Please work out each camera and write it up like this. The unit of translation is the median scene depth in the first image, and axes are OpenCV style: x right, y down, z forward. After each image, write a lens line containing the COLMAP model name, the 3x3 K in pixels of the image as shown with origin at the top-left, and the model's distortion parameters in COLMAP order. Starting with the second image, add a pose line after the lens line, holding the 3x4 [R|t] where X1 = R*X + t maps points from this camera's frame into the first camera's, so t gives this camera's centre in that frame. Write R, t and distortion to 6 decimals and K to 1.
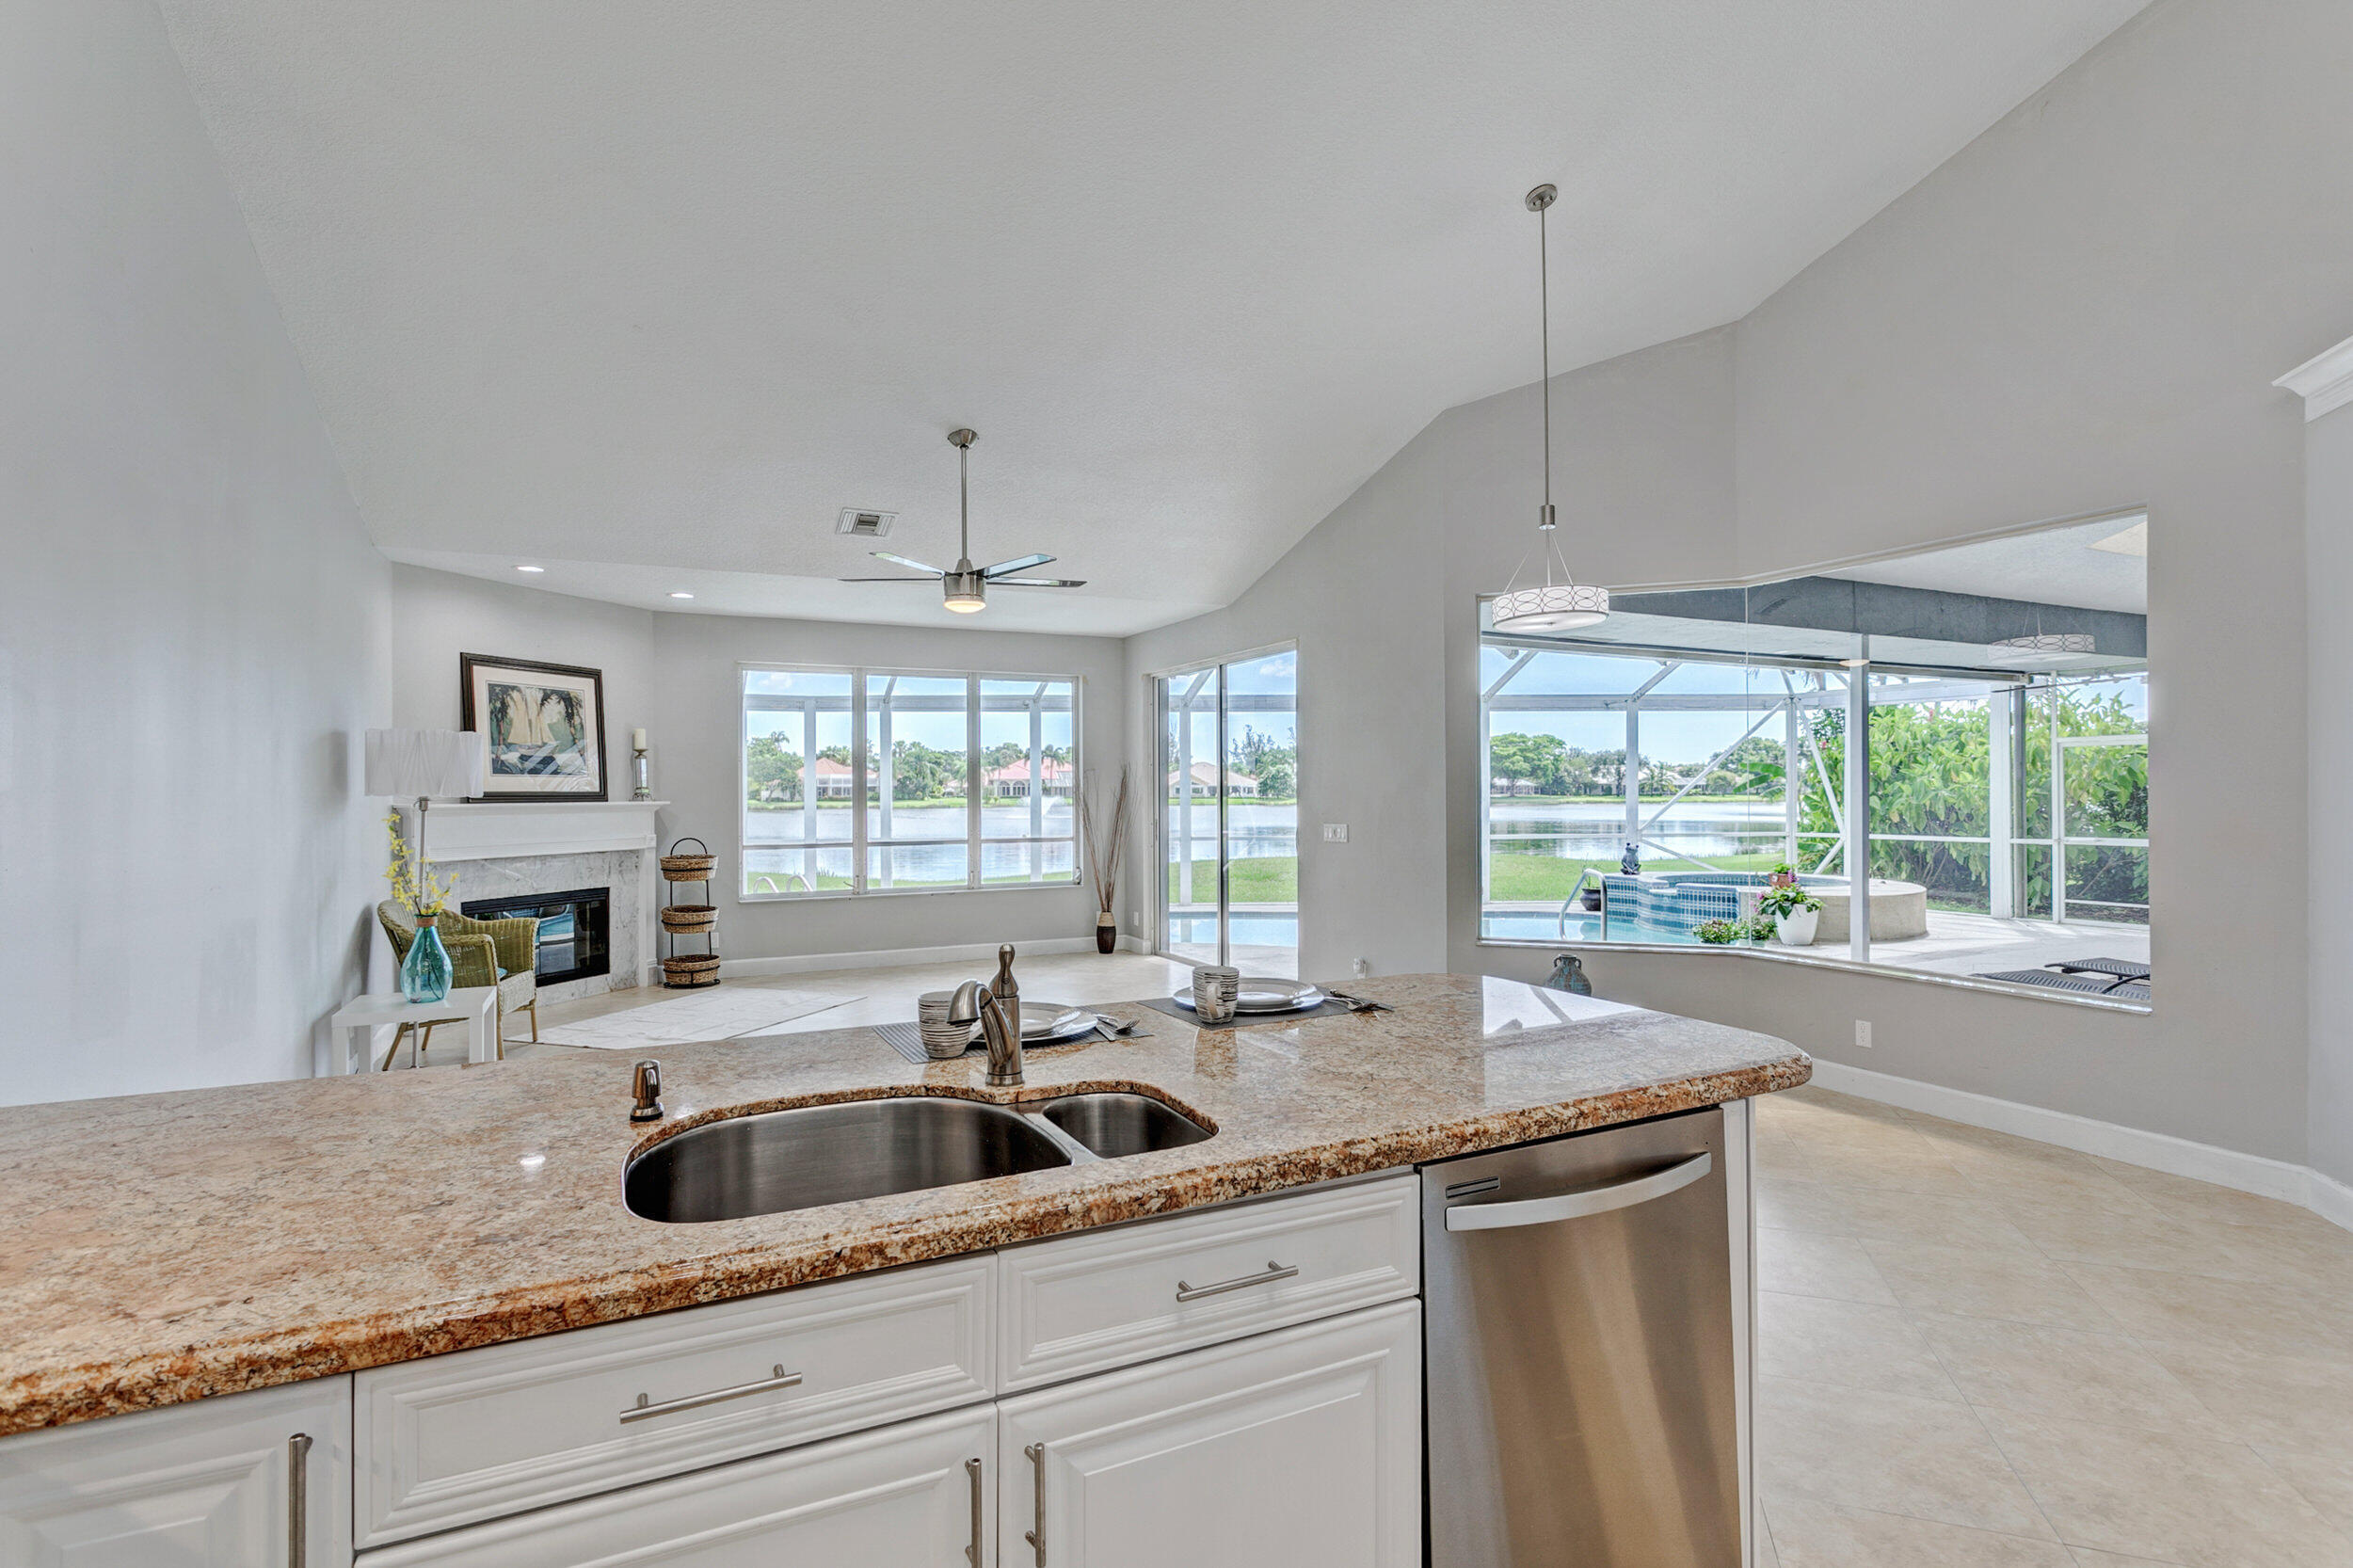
lens RADIAL K [[1125.9, 0, 1168.0], [0, 1125.9, 792.4], [0, 0, 1]] dist [-0.000003, 0.000182]
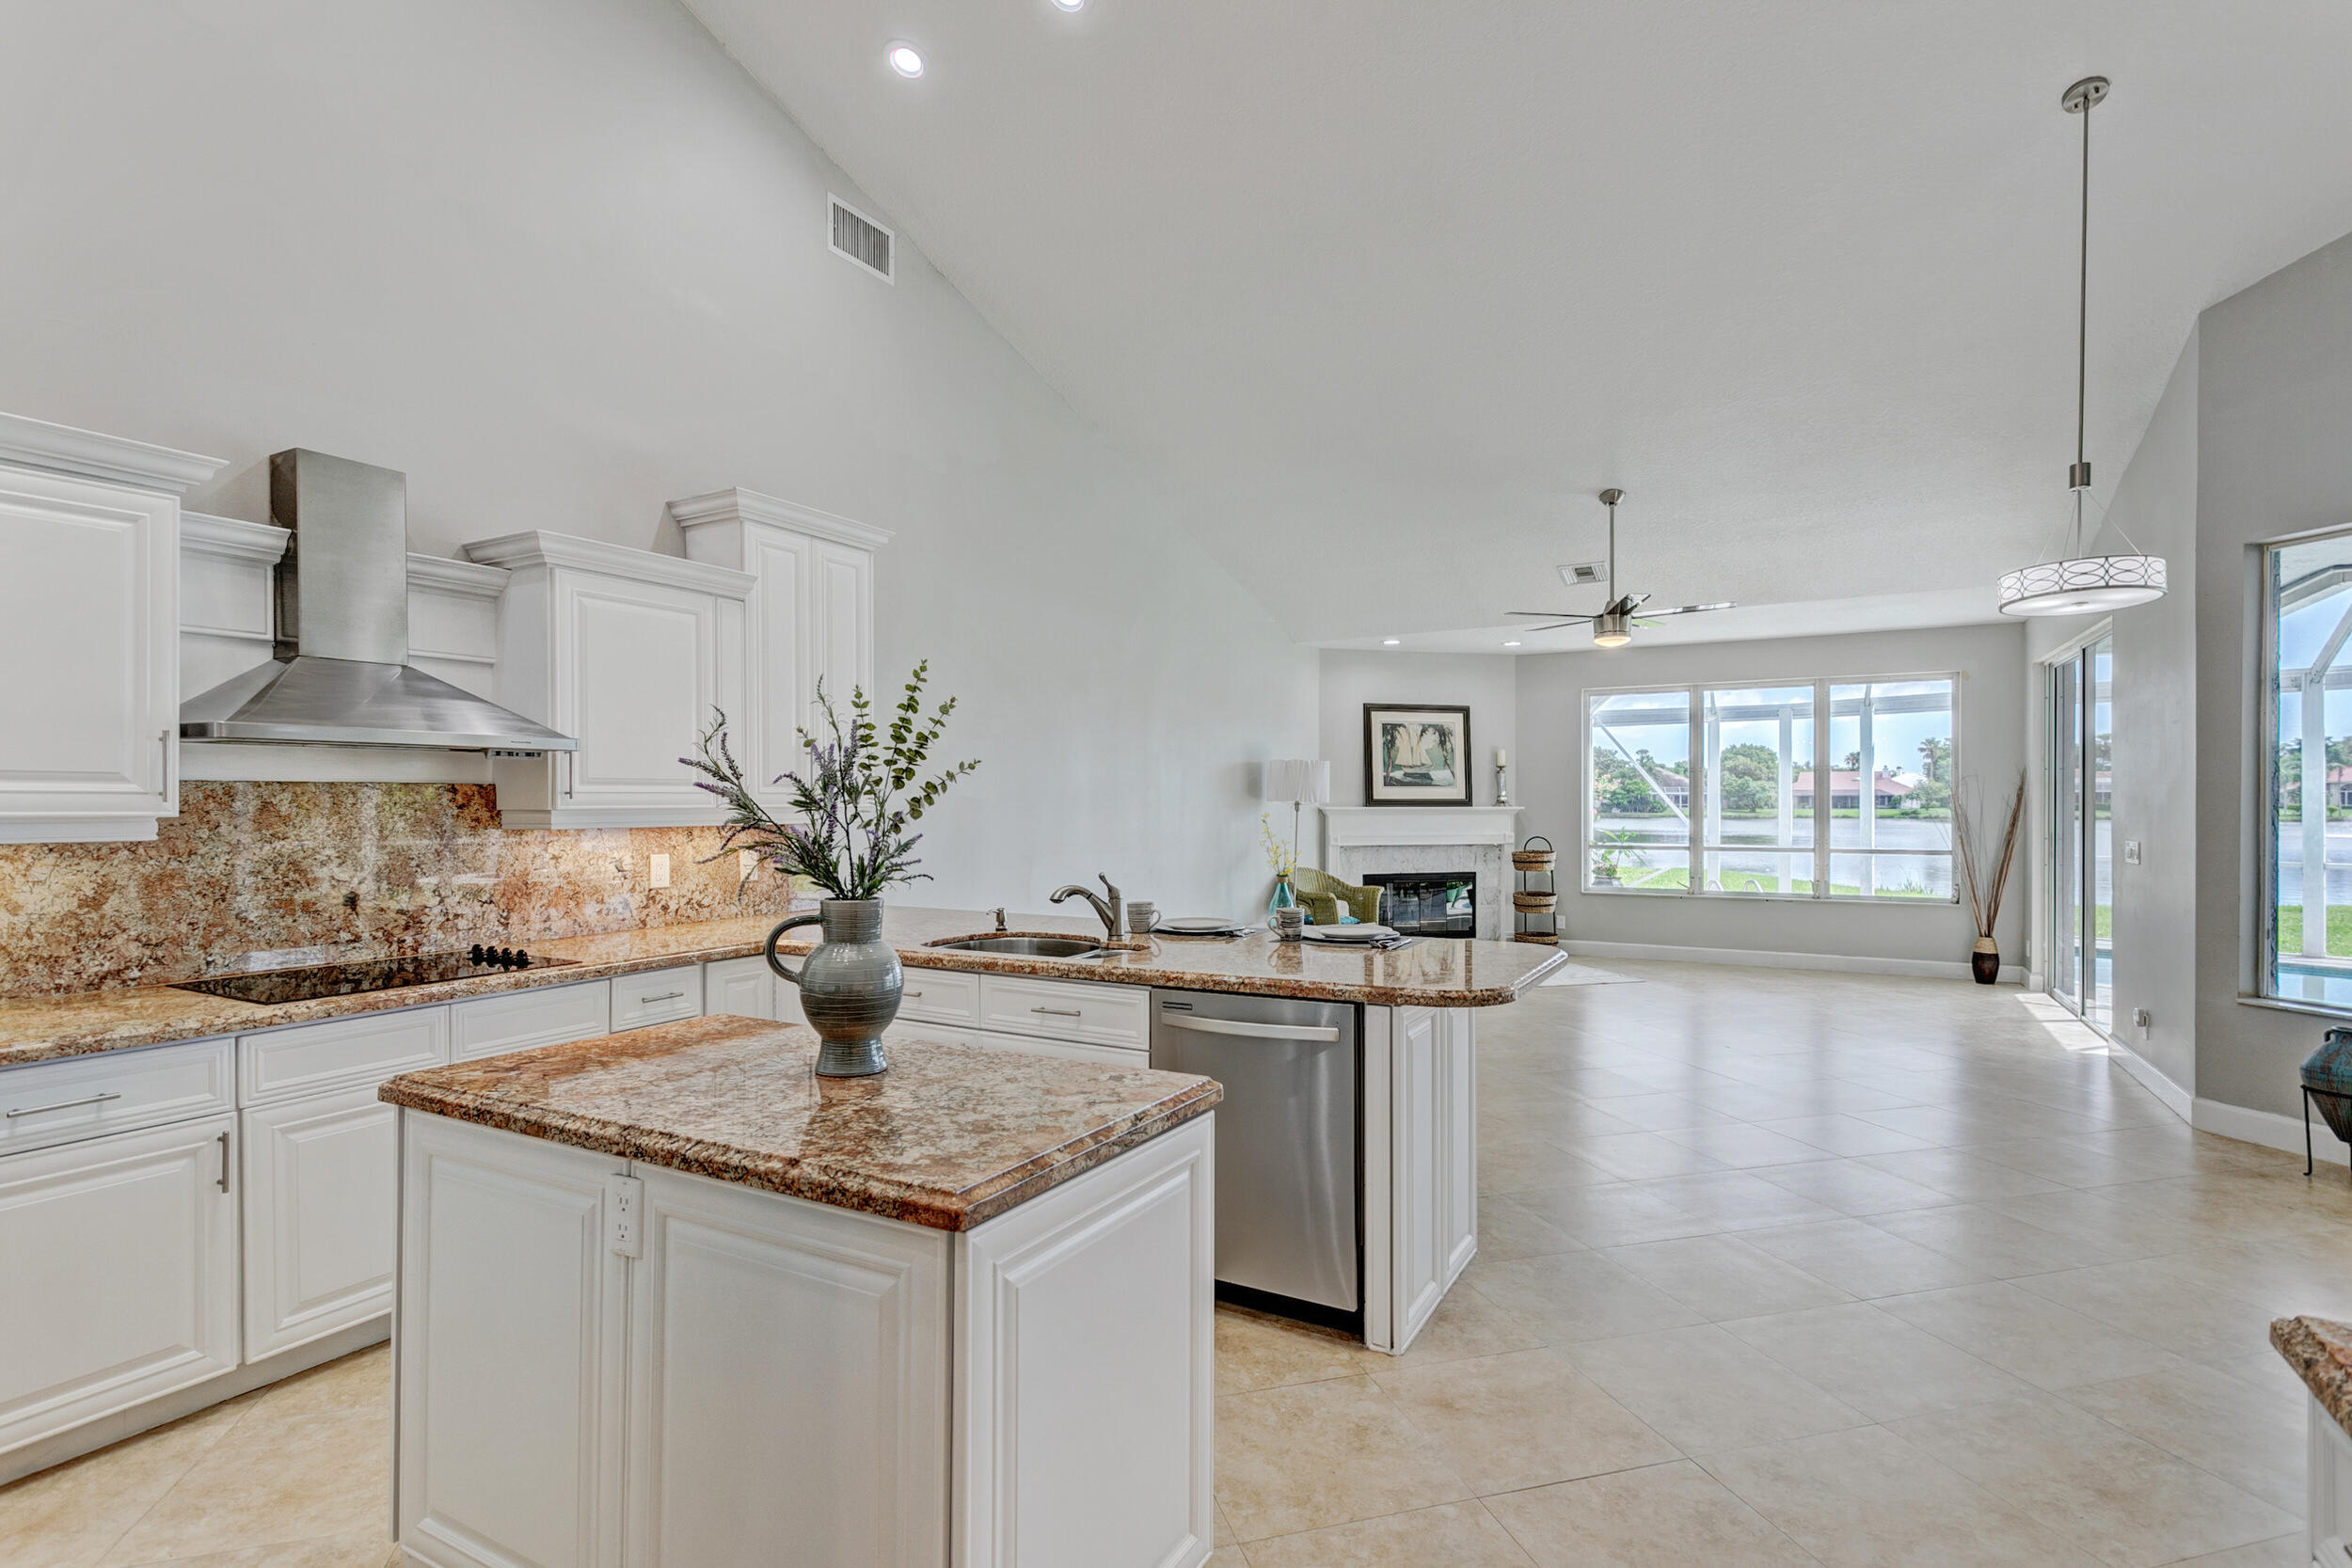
lens RADIAL K [[1130.4, 0, 1186.7], [0, 1130.4, 806.1], [0, 0, 1]] dist [0.002239, -0.000003]
pose [[0.571326, 0.007214, -0.820692, 0.409240], [-0.001377, 0.999968, 0.007831, -0.002391], [0.820722, -0.003344, 0.571318, -0.022960]]
